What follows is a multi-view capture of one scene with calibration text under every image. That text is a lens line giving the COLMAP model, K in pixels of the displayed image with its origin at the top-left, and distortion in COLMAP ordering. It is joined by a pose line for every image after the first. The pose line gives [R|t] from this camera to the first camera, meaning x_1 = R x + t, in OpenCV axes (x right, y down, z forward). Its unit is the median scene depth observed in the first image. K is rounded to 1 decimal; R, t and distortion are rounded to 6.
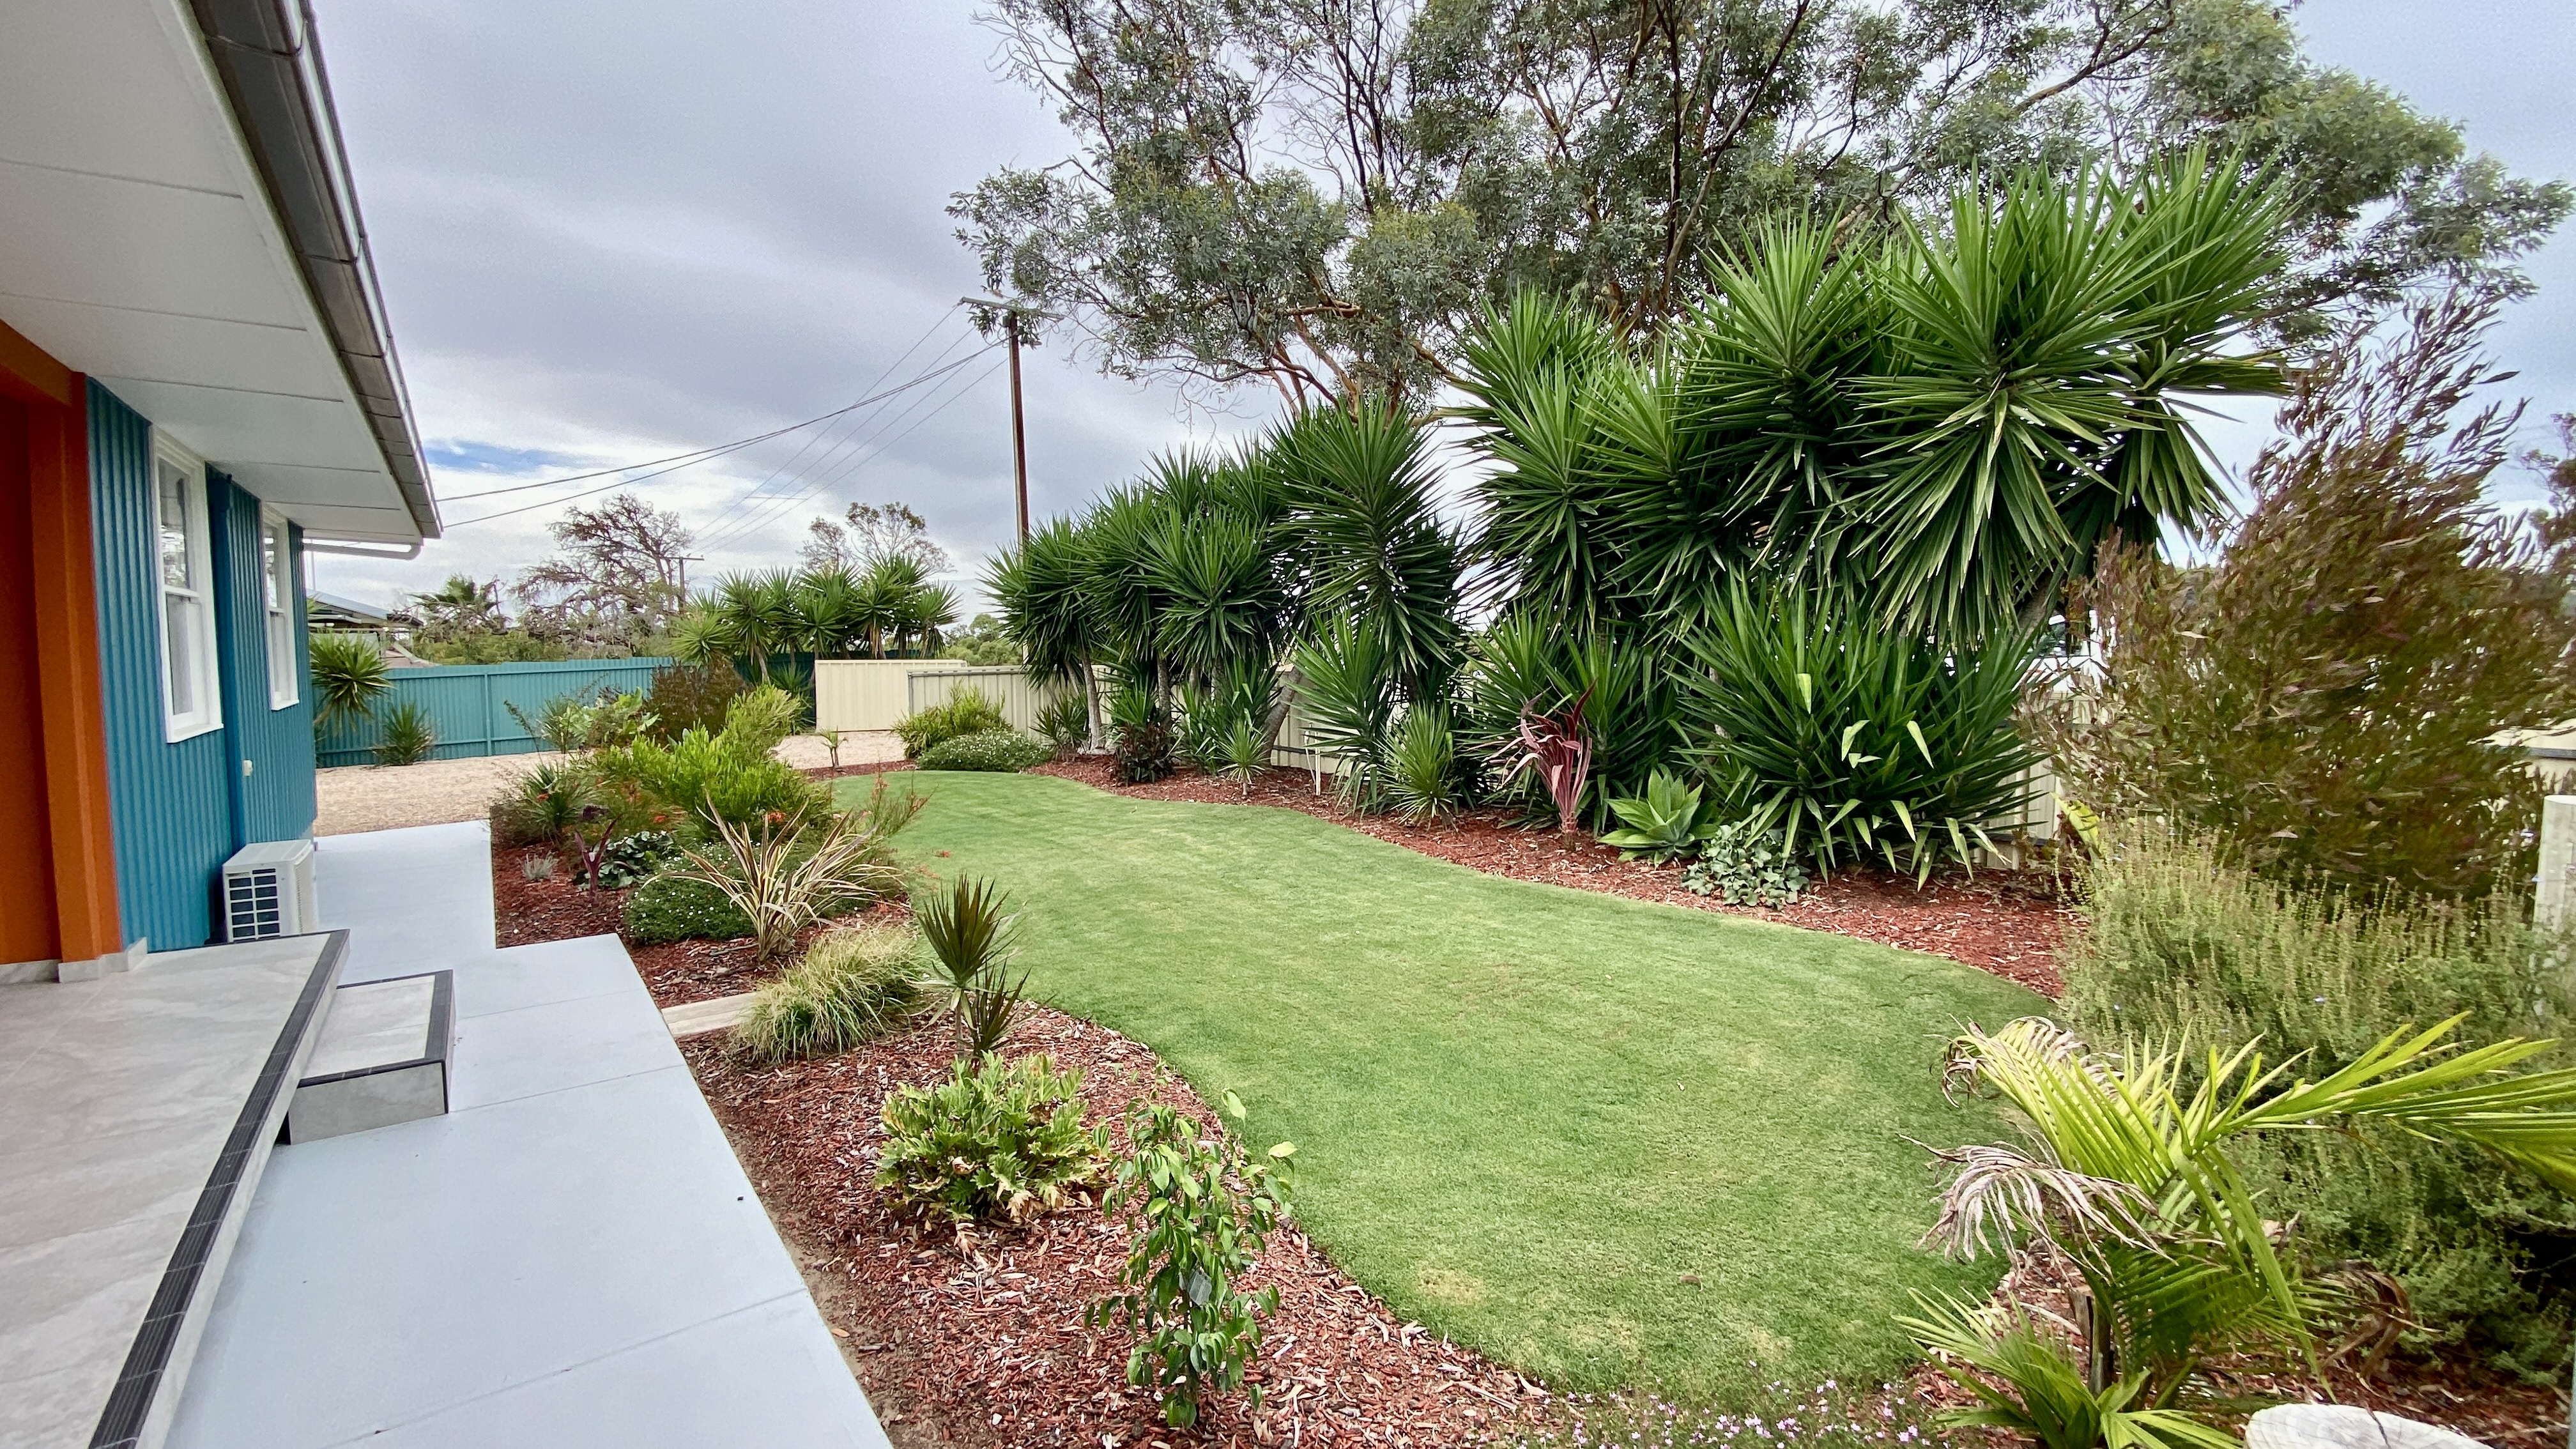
lens RADIAL K [[1046.1, 0, 1288.0], [0, 1046.1, 724.5], [0, 0, 1]] dist [0.025284, -0.025335]
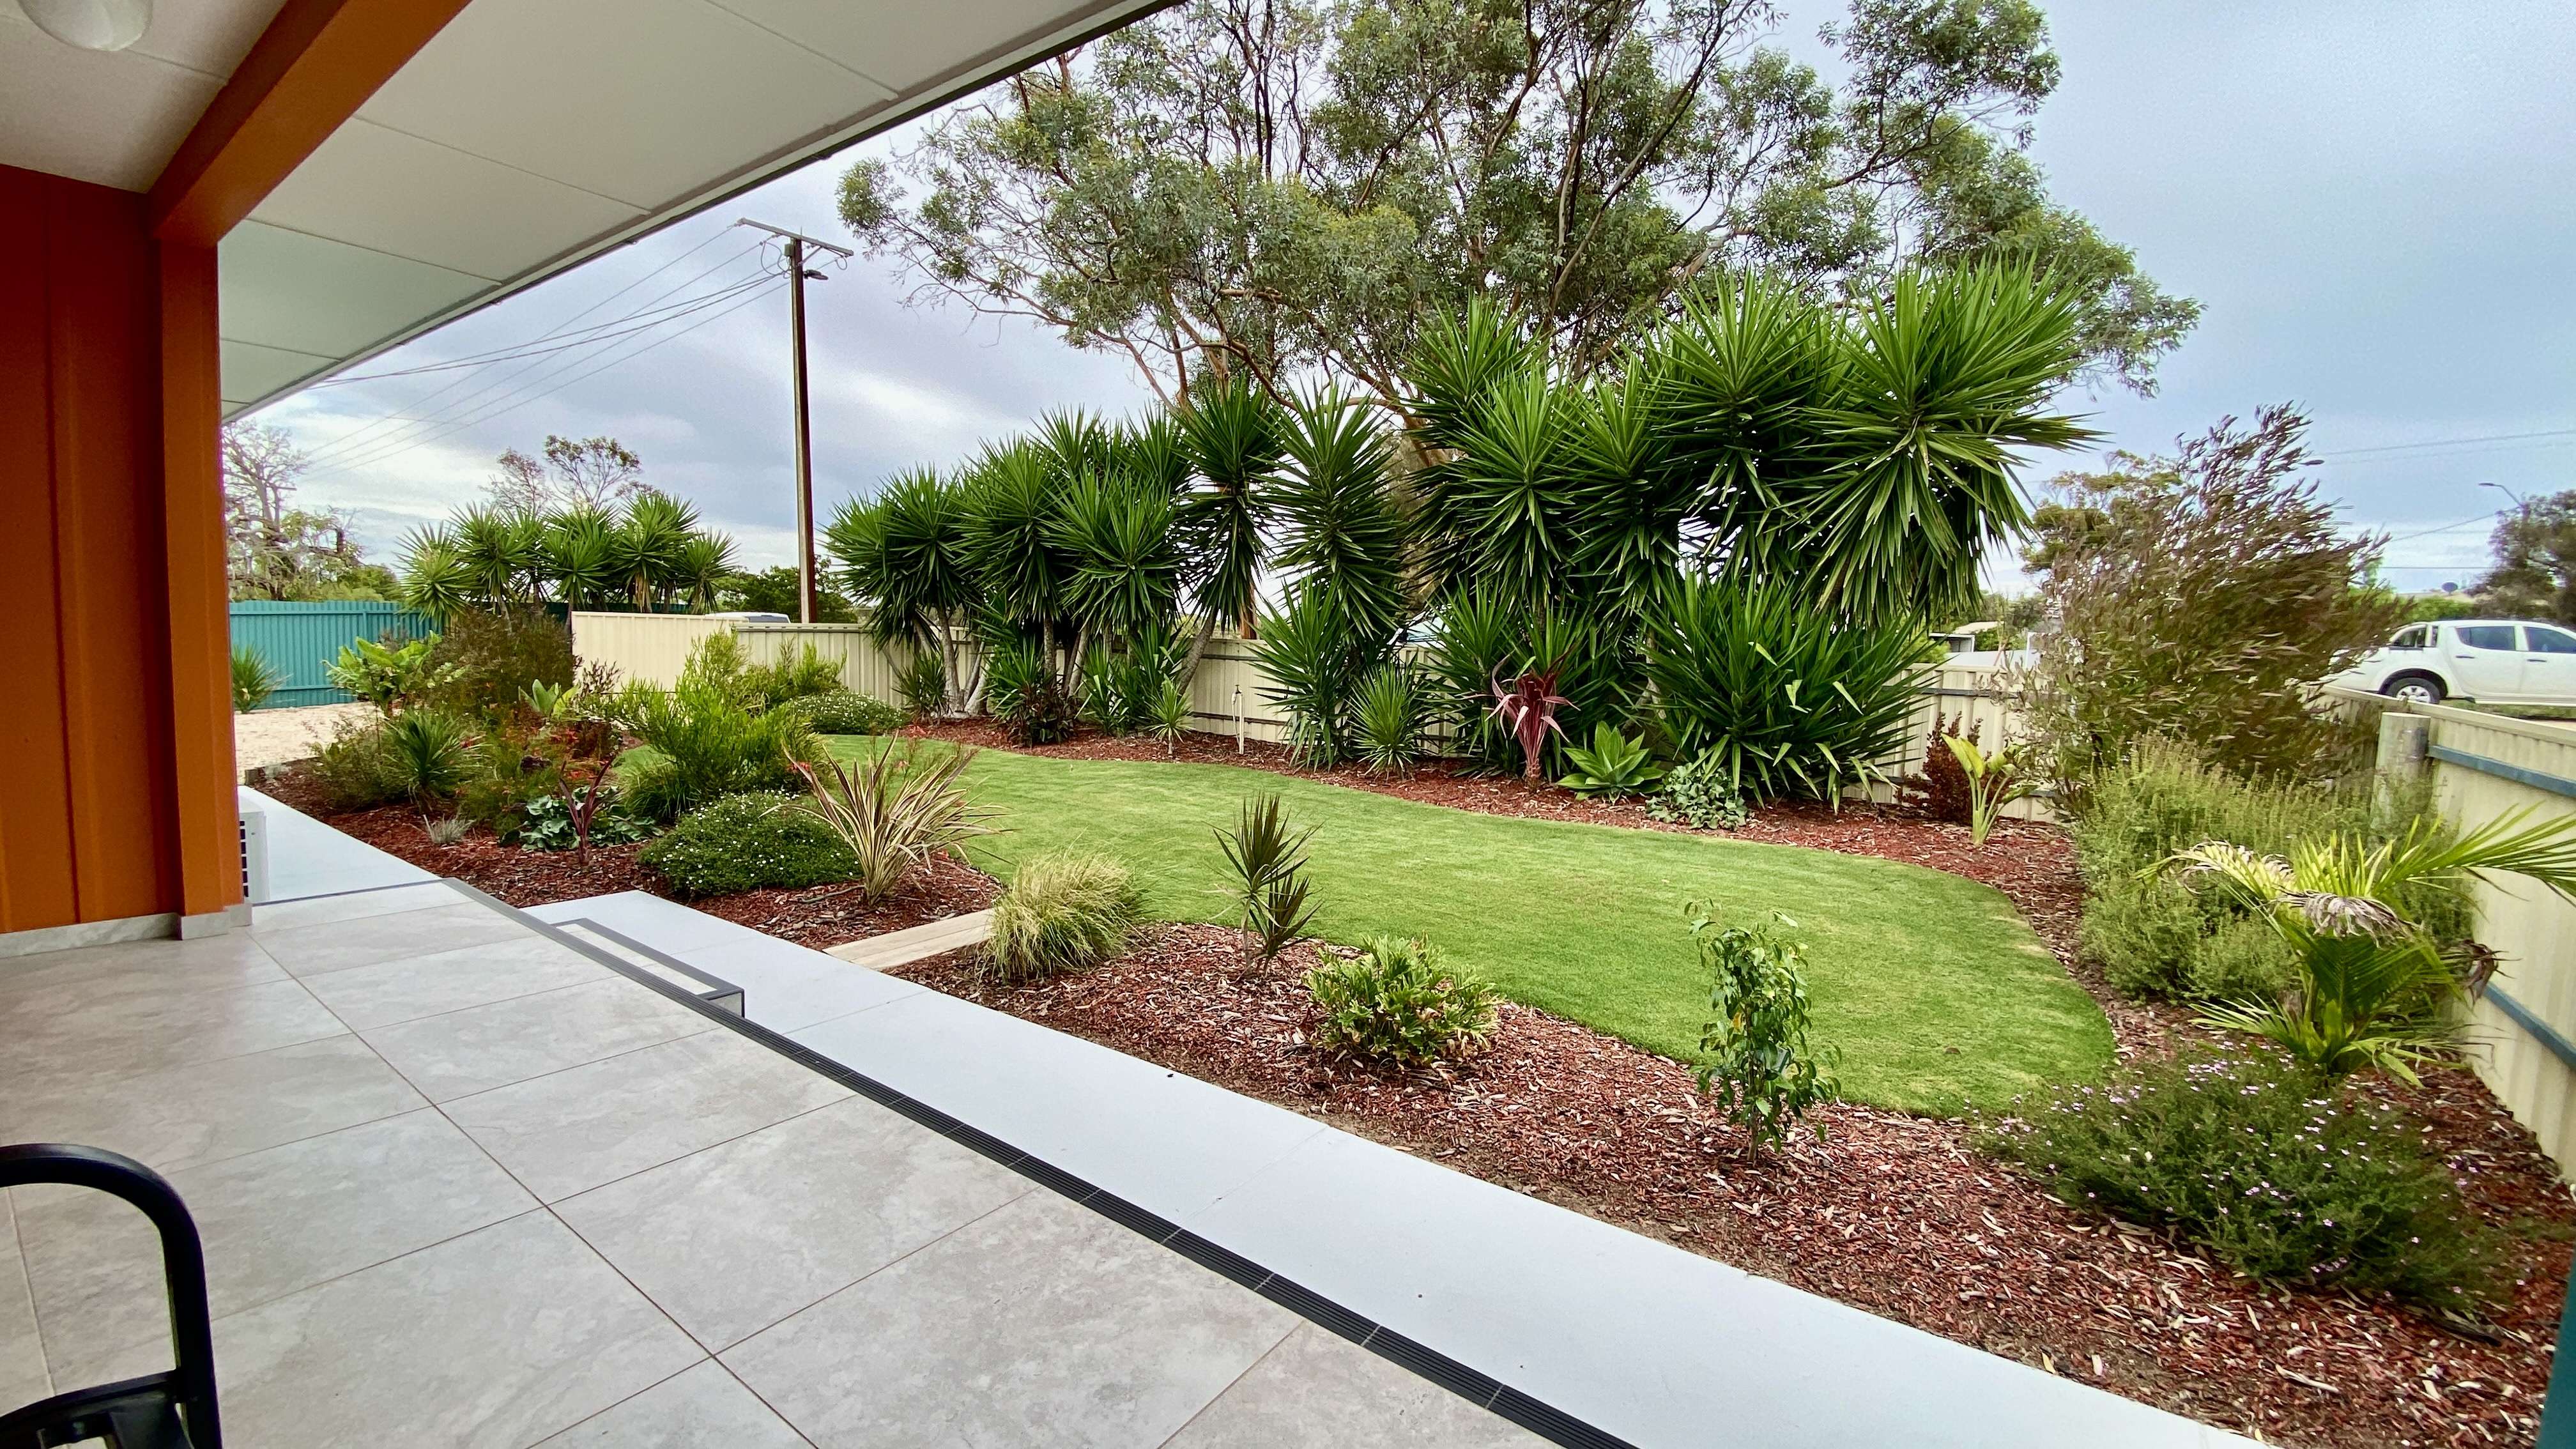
lens RADIAL K [[1046.1, 0, 1288.0], [0, 1046.1, 724.5], [0, 0, 1]] dist [0.025284, -0.025335]
pose [[0.959741, 0.006616, 0.280808, -0.320538], [-0.011747, 0.999793, 0.016592, 0.028948], [-0.280640, -0.019222, 0.959620, -0.035109]]
